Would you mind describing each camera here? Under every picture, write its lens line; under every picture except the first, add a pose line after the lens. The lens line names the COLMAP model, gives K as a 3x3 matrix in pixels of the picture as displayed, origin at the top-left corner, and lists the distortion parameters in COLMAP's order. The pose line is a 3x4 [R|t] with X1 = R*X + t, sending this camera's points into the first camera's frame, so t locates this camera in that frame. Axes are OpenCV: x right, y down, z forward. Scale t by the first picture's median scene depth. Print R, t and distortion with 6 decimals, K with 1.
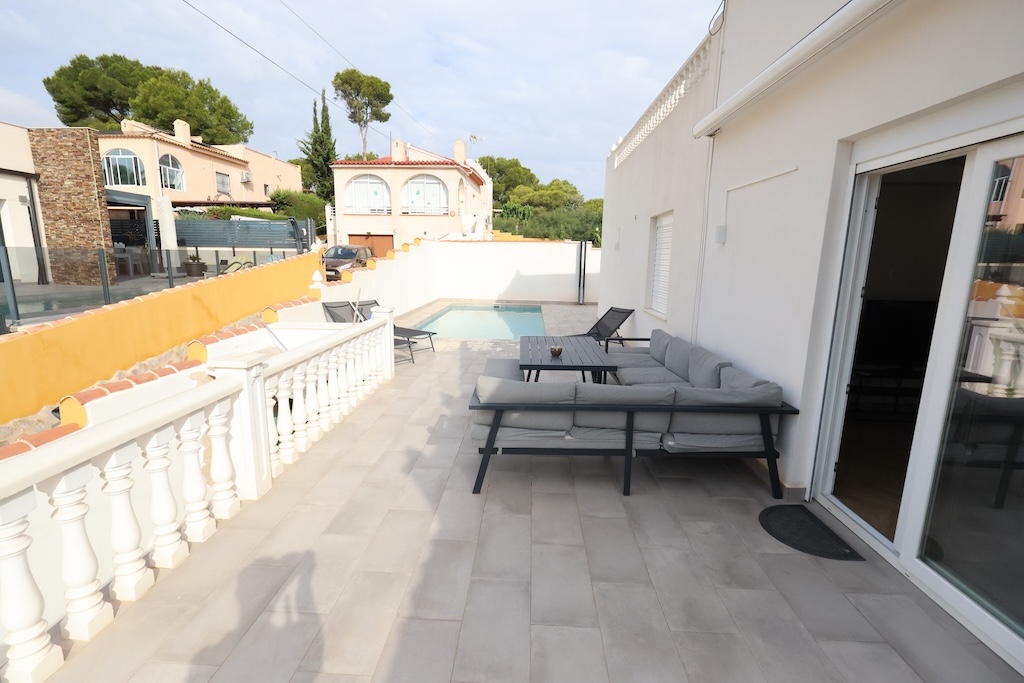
lens RADIAL K [[470.1, 0, 511.5], [0, 470.1, 343.7], [0, 0, 1]] dist [-0.008370, 0.002841]
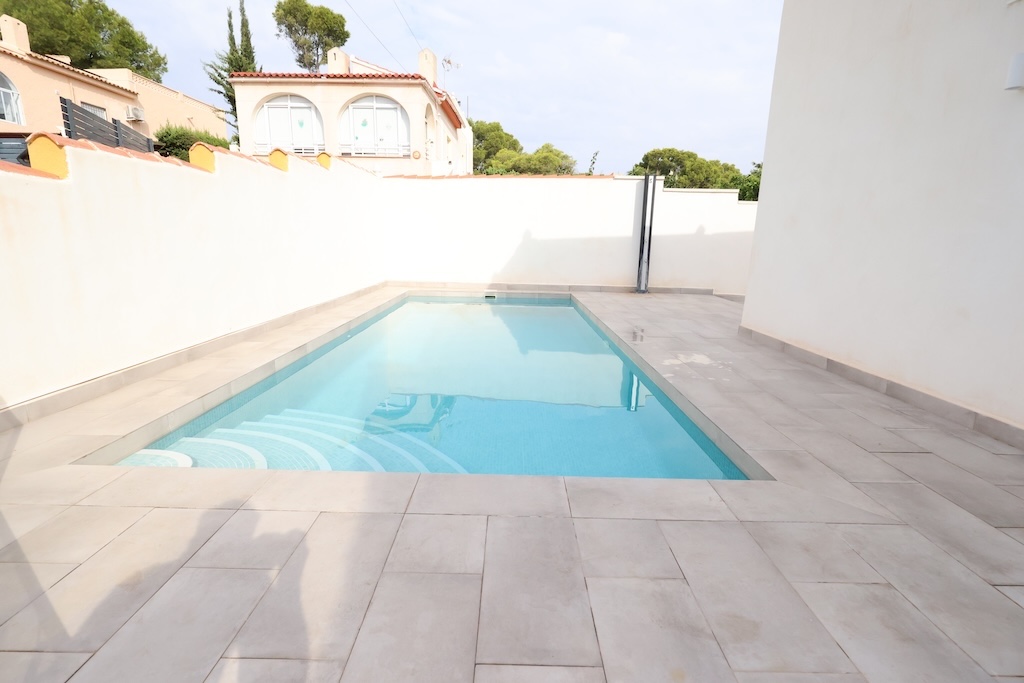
lens RADIAL K [[470.1, 0, 515.2], [0, 470.1, 344.6], [0, 0, 1]] dist [-0.008370, 0.002841]
pose [[0.998600, -0.009662, 0.052000, -0.015714], [0.007512, 0.999115, 0.041386, -0.022373], [-0.052354, -0.040937, 0.997789, 0.222512]]
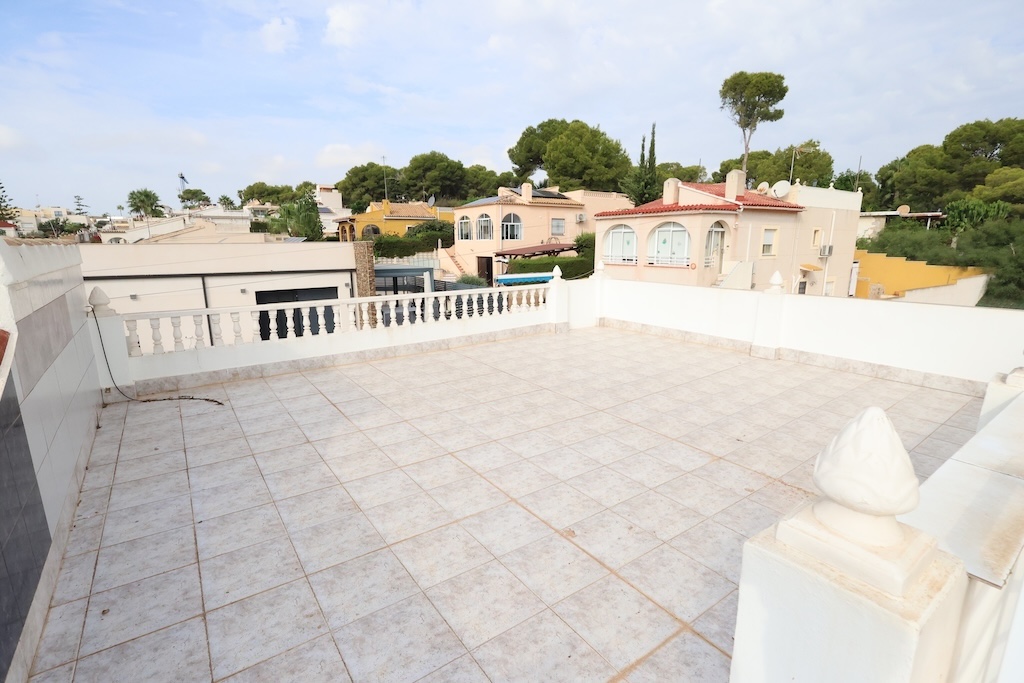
lens RADIAL K [[470.1, 0, 502.3], [0, 470.1, 345.3], [0, 0, 1]] dist [-0.008370, 0.002841]
pose [[0.608508, 0.146774, -0.779856, 0.252276], [-0.129098, 0.987964, 0.085209, -0.117427], [0.782976, 0.048827, 0.620132, 0.149013]]
